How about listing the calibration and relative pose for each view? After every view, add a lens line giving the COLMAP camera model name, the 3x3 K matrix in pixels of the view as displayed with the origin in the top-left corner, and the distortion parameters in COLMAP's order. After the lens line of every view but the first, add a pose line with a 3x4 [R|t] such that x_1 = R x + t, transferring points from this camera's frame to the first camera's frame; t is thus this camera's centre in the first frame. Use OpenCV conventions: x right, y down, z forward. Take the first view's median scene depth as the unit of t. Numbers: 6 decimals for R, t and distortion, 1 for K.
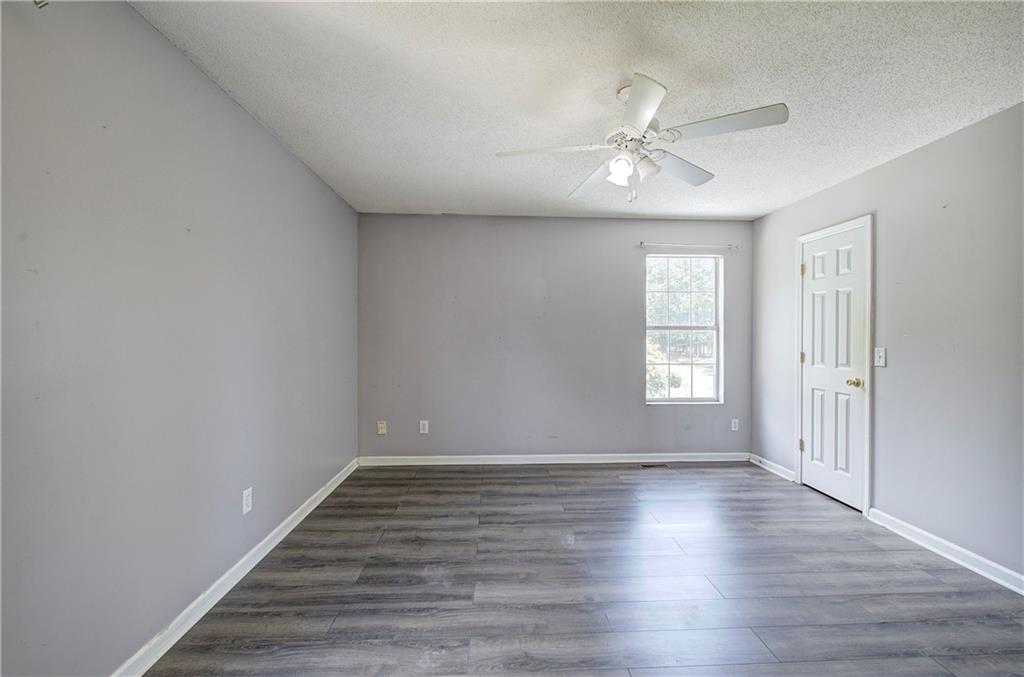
lens RADIAL K [[436.3, 0, 511.1], [0, 436.3, 342.8], [0, 0, 1]] dist [-0.004971, 0.002785]
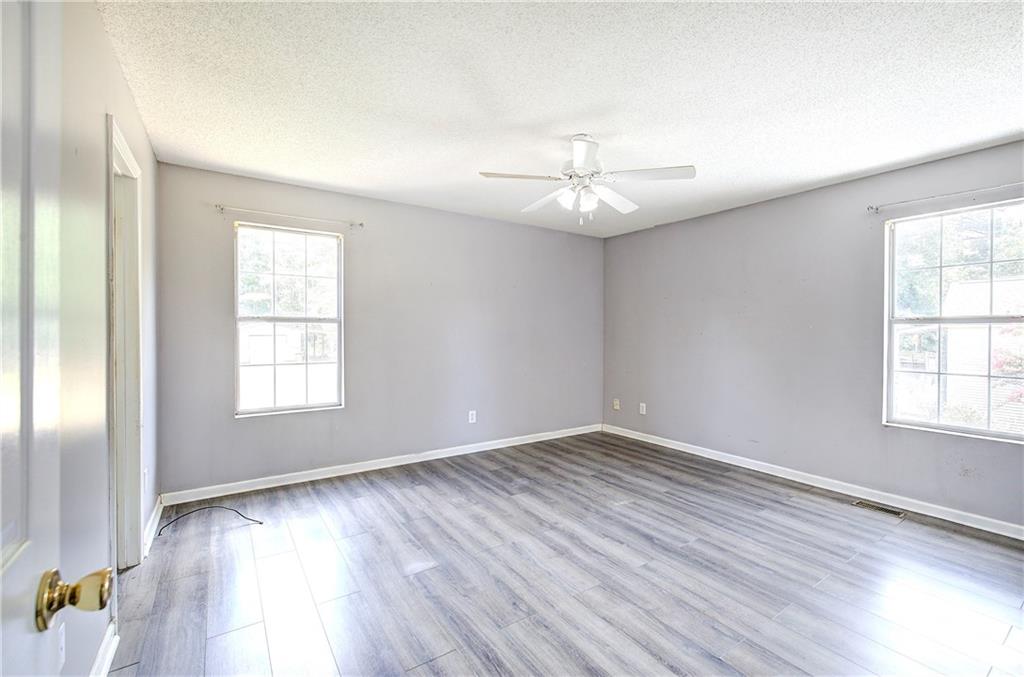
lens RADIAL K [[436.3, 0, 513.4], [0, 436.3, 341.3], [0, 0, 1]] dist [-0.004971, 0.002785]
pose [[0.512445, 0.017969, -0.858532, 0.858314], [-0.014896, 0.999817, 0.012035, 0.000680], [0.858591, 0.006622, 0.512618, 0.119467]]
